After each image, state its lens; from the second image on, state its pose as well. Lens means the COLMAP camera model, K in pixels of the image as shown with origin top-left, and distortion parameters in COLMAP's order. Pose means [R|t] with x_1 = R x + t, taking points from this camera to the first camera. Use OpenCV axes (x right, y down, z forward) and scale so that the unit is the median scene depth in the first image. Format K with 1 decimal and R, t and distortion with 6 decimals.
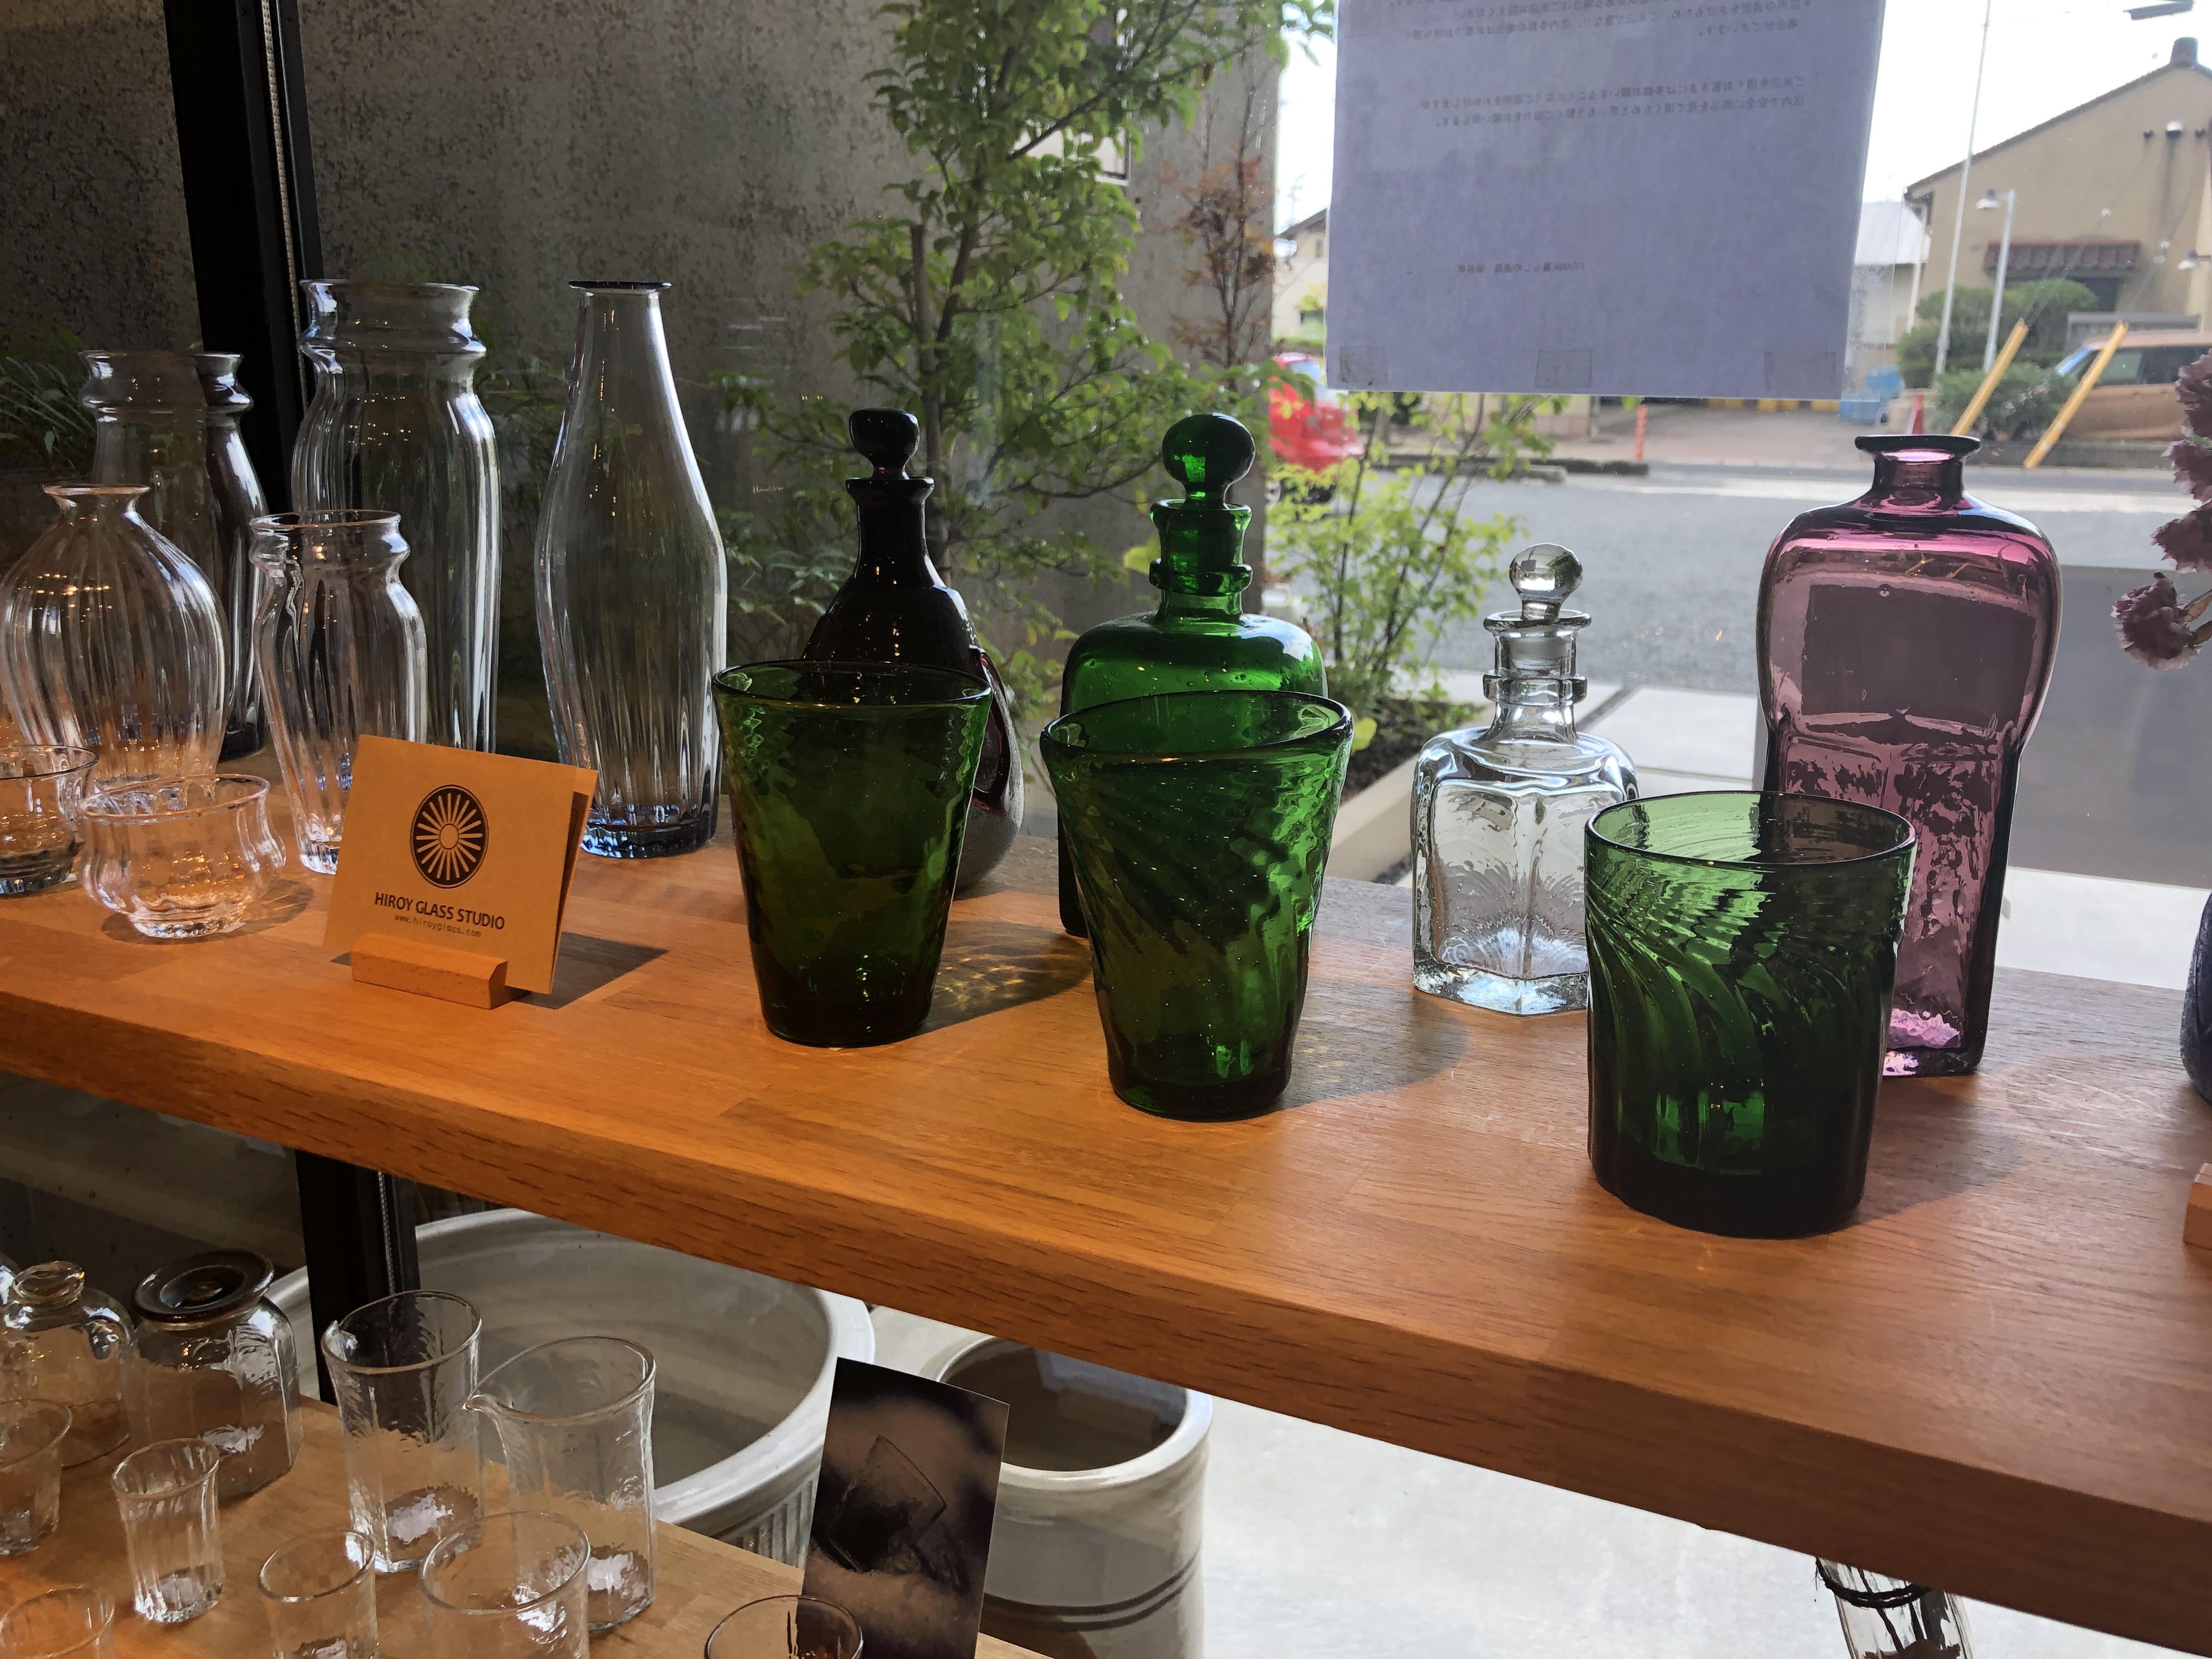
lens RADIAL K [[1793.5, 0, 1112.3], [0, 1793.5, 828.3], [0, 0, 1]] dist [0.046086, -0.033921]
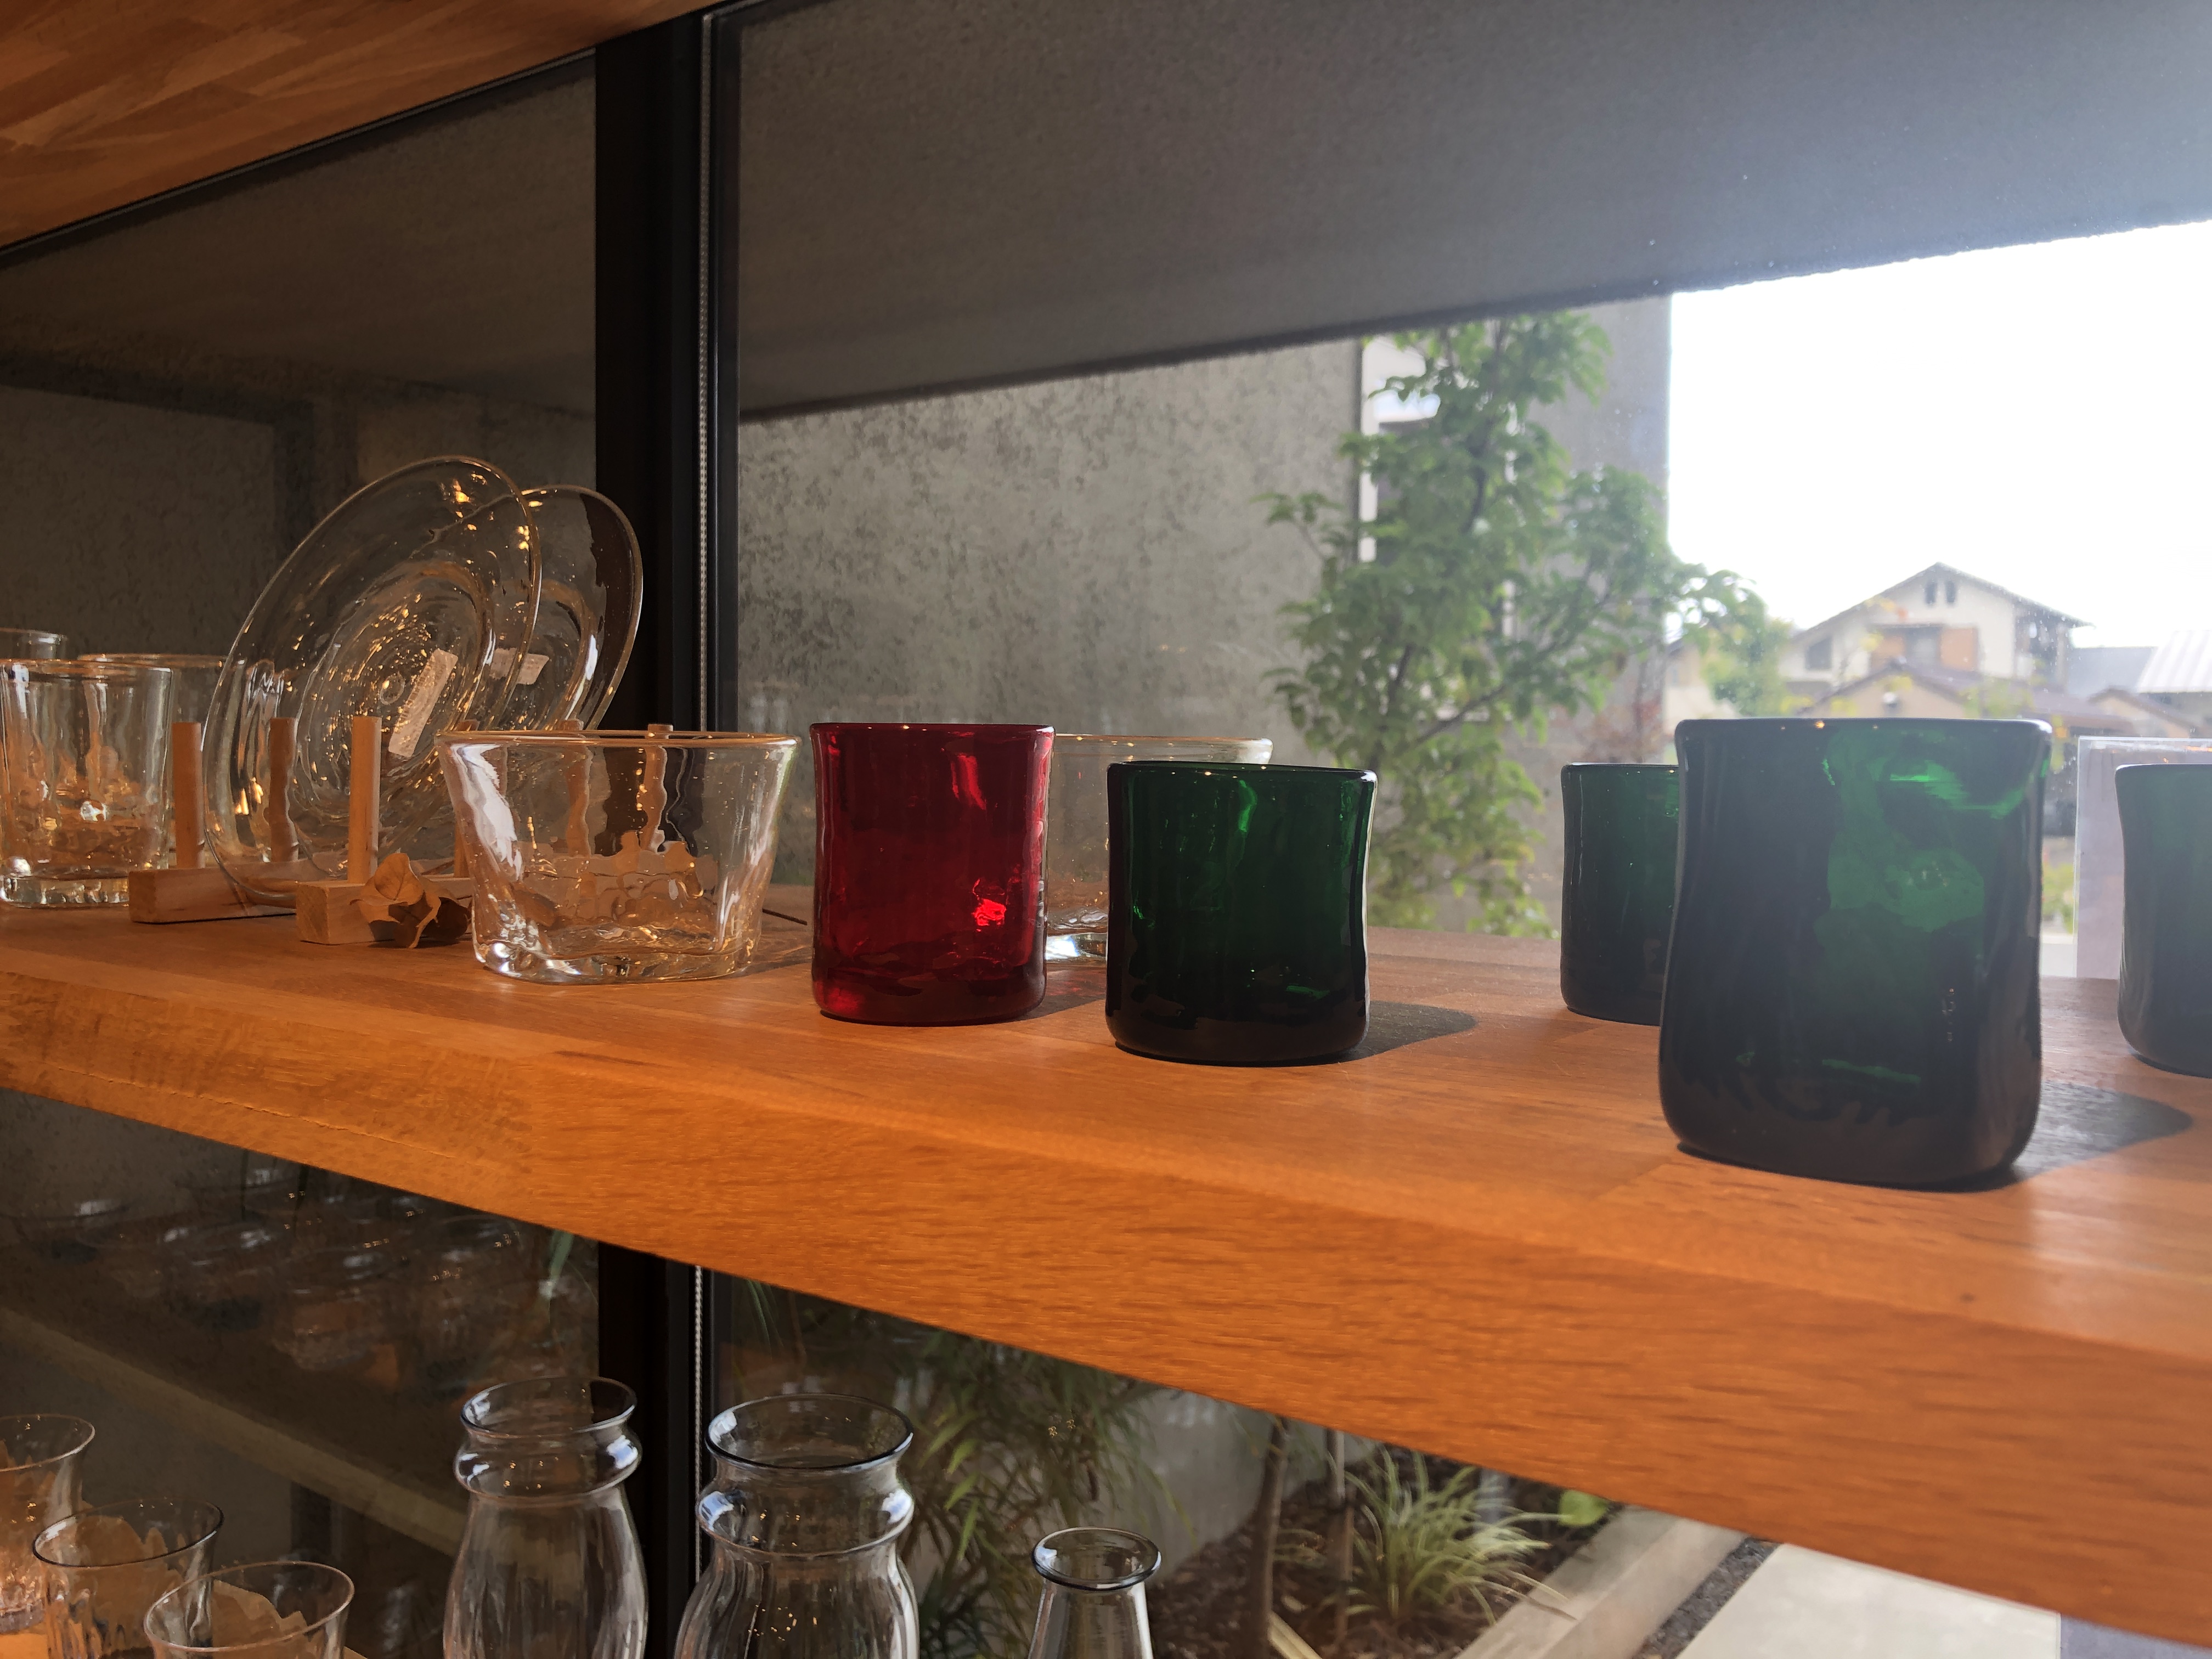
lens RADIAL K [[1793.5, 0, 1103.4], [0, 1793.5, 829.6], [0, 0, 1]] dist [0.046086, -0.033921]
pose [[0.981667, 0.005952, -0.190509, -0.034122], [-0.046547, 0.976736, -0.209333, -0.120254], [0.184831, 0.214363, 0.959107, 0.054279]]
